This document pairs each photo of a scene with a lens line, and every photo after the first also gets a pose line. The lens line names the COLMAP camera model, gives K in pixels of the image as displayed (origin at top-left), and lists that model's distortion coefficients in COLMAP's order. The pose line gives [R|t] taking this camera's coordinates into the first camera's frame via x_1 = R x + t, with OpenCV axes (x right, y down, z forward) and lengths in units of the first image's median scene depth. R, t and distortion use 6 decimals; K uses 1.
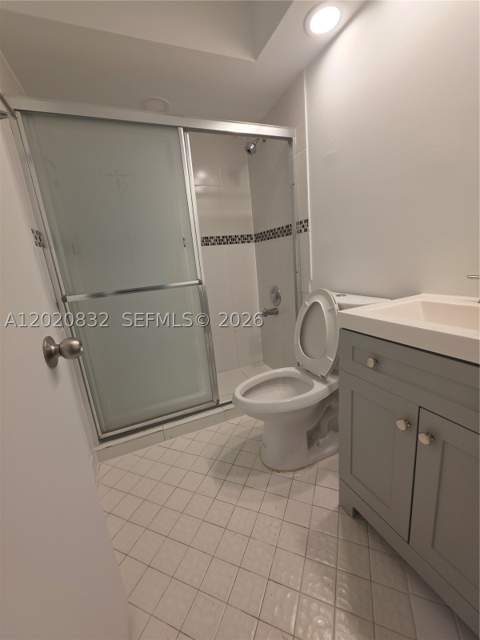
lens RADIAL K [[258.6, 0, 239.6], [0, 258.6, 321.1], [0, 0, 1]] dist [-0.002858, 0.000330]
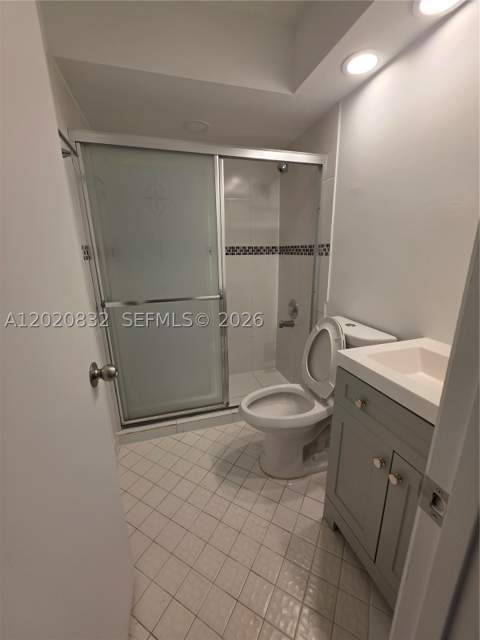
lens RADIAL K [[258.6, 0, 240.5], [0, 258.6, 320.3], [0, 0, 1]] dist [-0.002858, 0.000330]
pose [[0.991271, 0.101784, -0.083797, 0.034111], [-0.098666, 0.994294, 0.040555, -0.120930], [0.087446, -0.031933, 0.995657, -0.096130]]
